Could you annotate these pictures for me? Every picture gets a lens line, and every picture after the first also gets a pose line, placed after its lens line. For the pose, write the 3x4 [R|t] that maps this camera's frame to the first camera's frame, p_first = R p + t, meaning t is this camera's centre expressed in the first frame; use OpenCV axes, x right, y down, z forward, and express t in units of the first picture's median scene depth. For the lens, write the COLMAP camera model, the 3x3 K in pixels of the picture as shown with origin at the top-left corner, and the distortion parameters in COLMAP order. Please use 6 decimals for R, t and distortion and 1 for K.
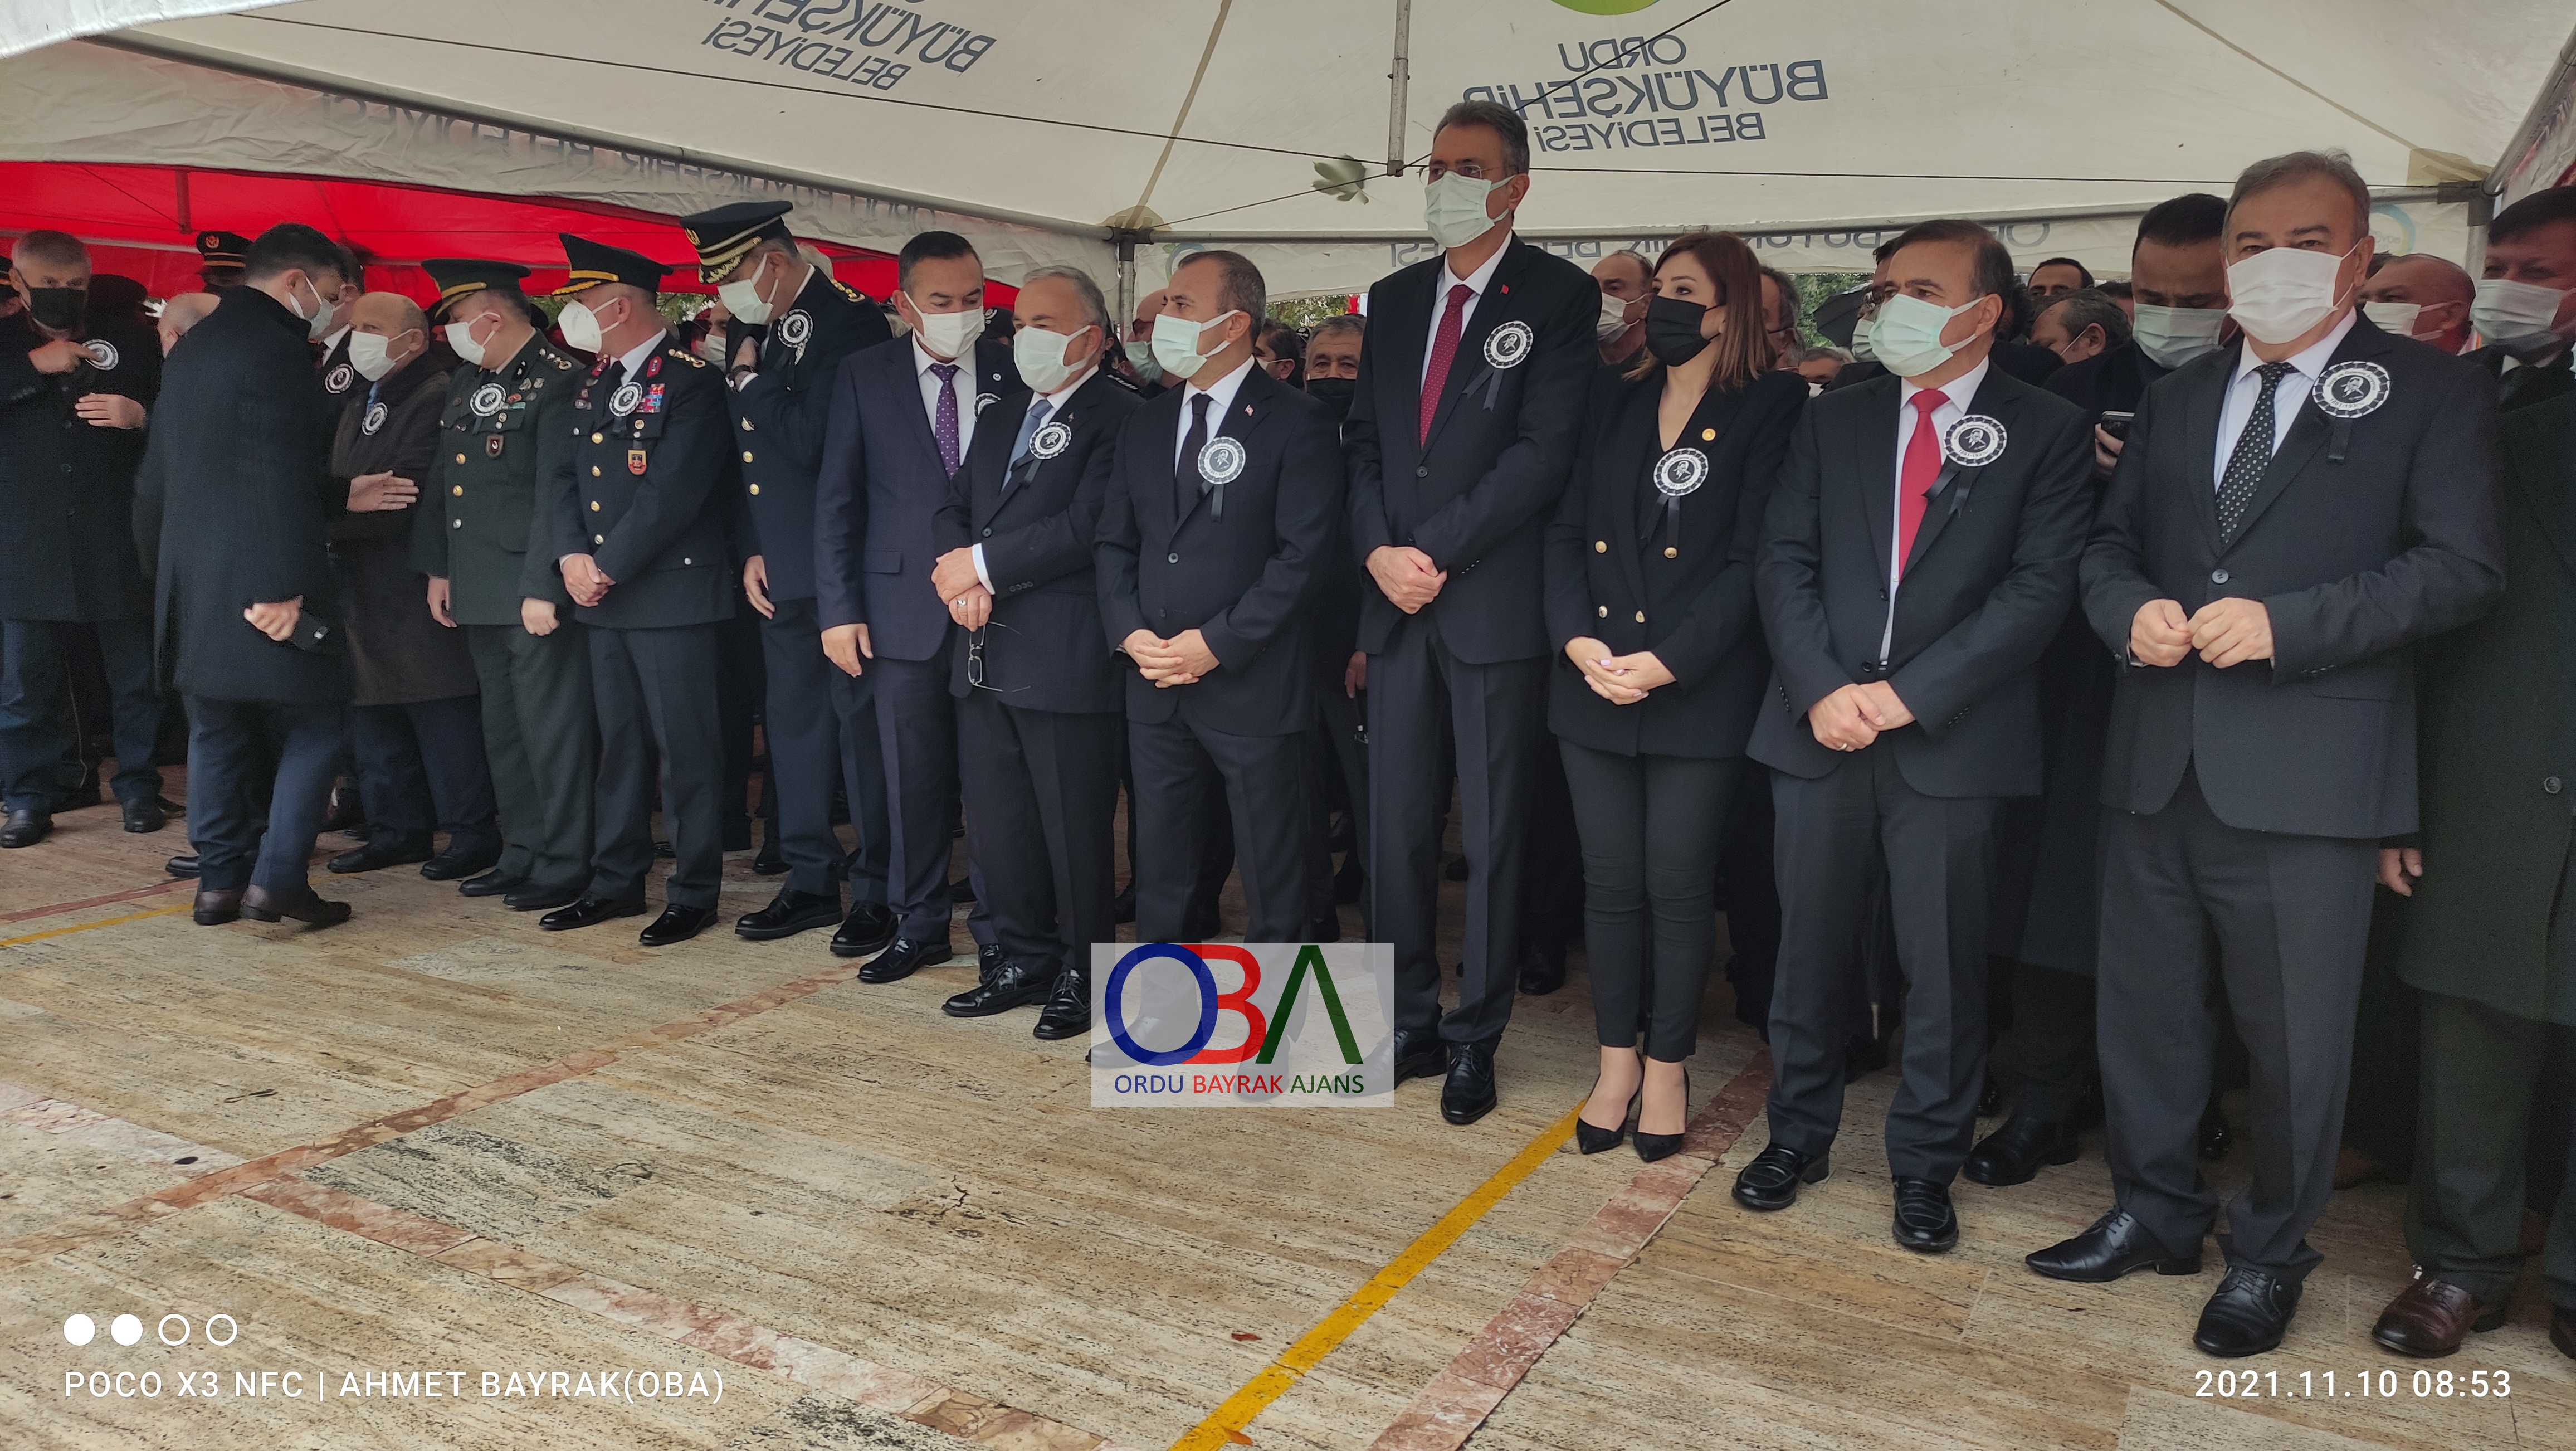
lens RADIAL K [[1901.3, 0, 1277.6], [0, 1901.3, 731.9], [0, 0, 1]] dist [0.073780, -0.052688]
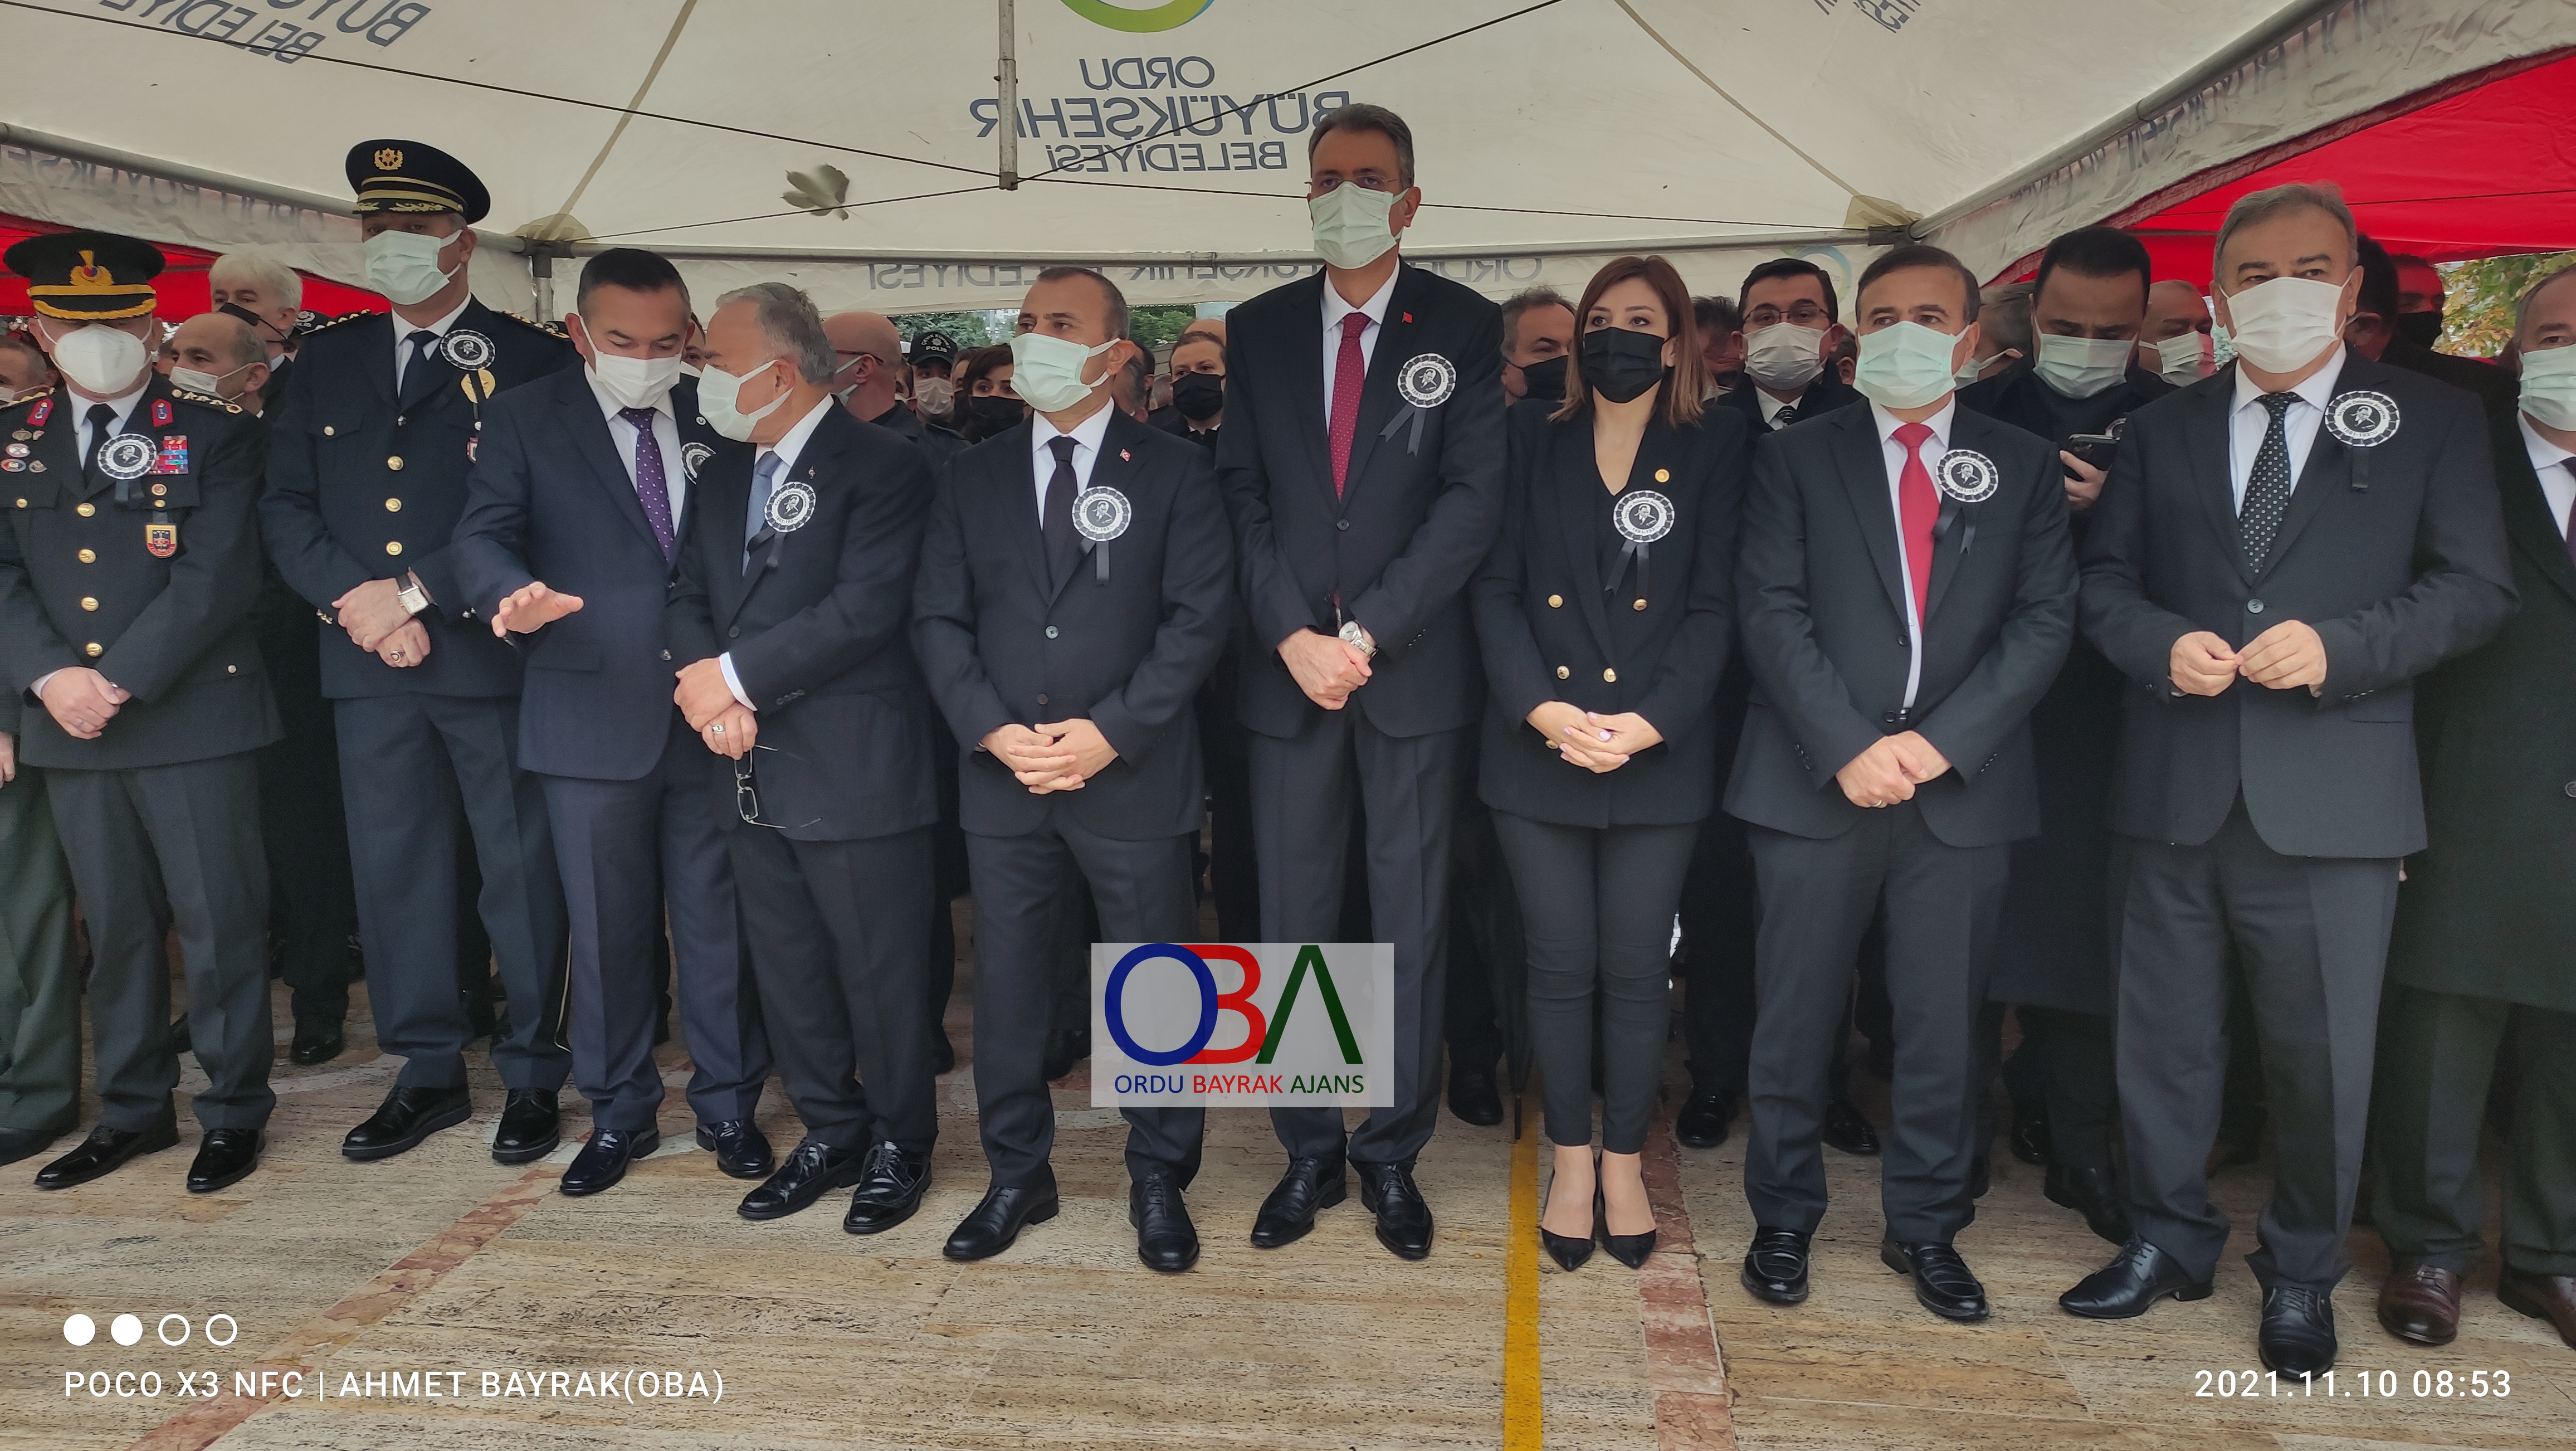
lens RADIAL K [[1901.3, 0, 1283.5], [0, 1901.3, 732.1], [0, 0, 1]] dist [0.073780, -0.052688]
pose [[0.928764, -0.074258, 0.363158, -0.268888], [0.079306, 0.996850, 0.001012, -0.043656], [-0.362090, 0.027860, 0.931727, 0.193687]]
